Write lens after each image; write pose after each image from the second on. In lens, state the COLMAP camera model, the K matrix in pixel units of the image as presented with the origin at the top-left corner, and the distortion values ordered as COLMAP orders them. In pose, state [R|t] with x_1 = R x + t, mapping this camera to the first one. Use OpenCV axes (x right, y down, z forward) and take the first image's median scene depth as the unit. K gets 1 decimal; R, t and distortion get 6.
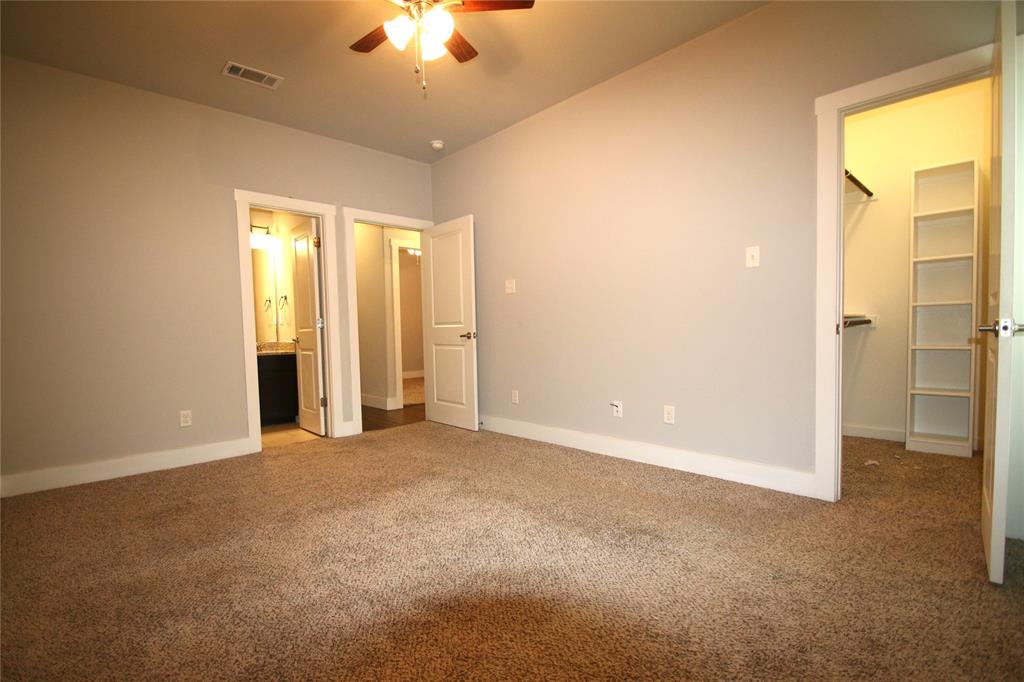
lens RADIAL K [[476.8, 0, 506.7], [0, 476.8, 338.4], [0, 0, 1]] dist [0.004473, -0.005515]
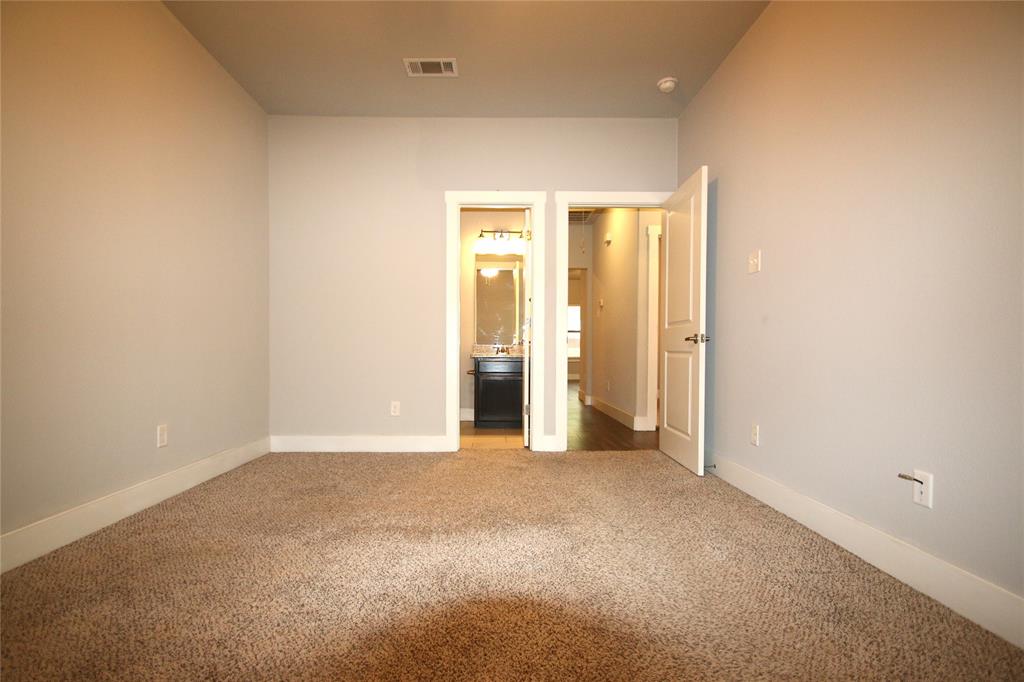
lens RADIAL K [[476.8, 0, 509.7], [0, 476.8, 349.4], [0, 0, 1]] dist [0.004473, -0.005515]
pose [[0.734270, 0.023312, -0.678457, 0.209088], [-0.032084, 0.999485, -0.000380, 0.020416], [0.678099, 0.022047, 0.734640, 0.313403]]
